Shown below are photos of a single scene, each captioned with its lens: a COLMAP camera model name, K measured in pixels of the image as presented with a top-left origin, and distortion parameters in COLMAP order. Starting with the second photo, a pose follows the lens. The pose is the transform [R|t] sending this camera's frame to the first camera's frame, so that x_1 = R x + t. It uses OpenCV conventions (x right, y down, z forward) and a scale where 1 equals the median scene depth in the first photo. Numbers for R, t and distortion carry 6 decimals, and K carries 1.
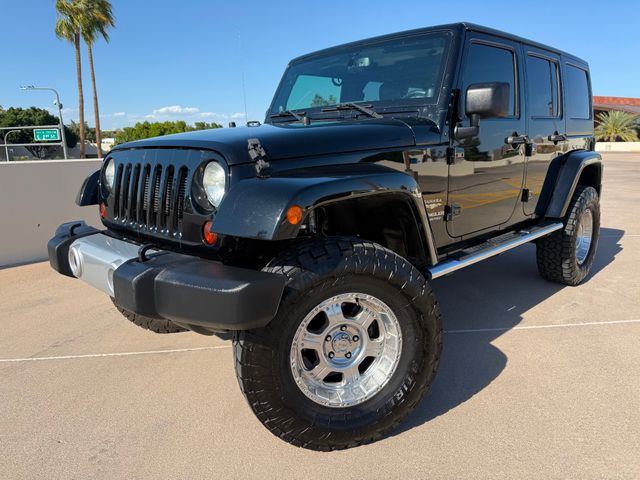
lens RADIAL K [[459.0, 0, 323.2], [0, 459.0, 239.4], [0, 0, 1]] dist [0.042039, -0.051472]
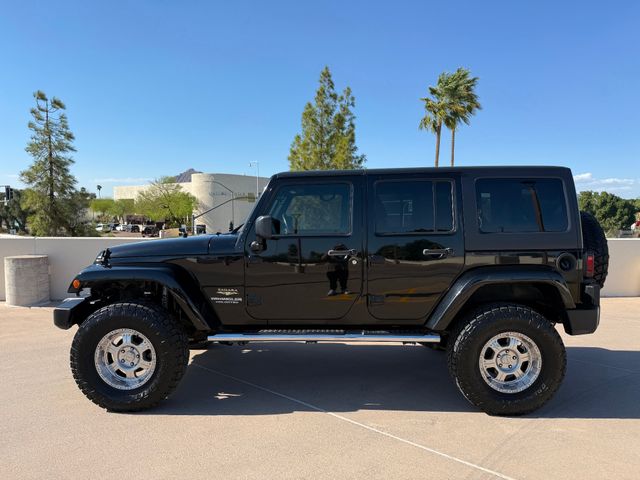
lens RADIAL K [[459.0, 0, 318.8], [0, 459.0, 230.5], [0, 0, 1]] dist [0.042039, -0.051472]
pose [[0.686286, 0.044479, -0.725970, 1.309856], [-0.161362, 0.982566, -0.092341, -0.158117], [0.709207, 0.180516, 0.681498, 0.117862]]
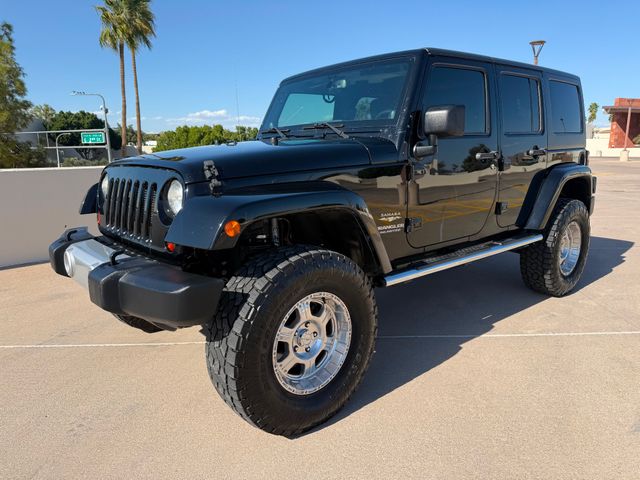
lens RADIAL K [[459.0, 0, 320.3], [0, 459.0, 237.7], [0, 0, 1]] dist [0.042039, -0.051472]
pose [[0.996423, 0.020403, -0.082006, 0.138204], [-0.021200, 0.999736, -0.008856, -0.013327], [0.081803, 0.010563, 0.996593, -0.077925]]
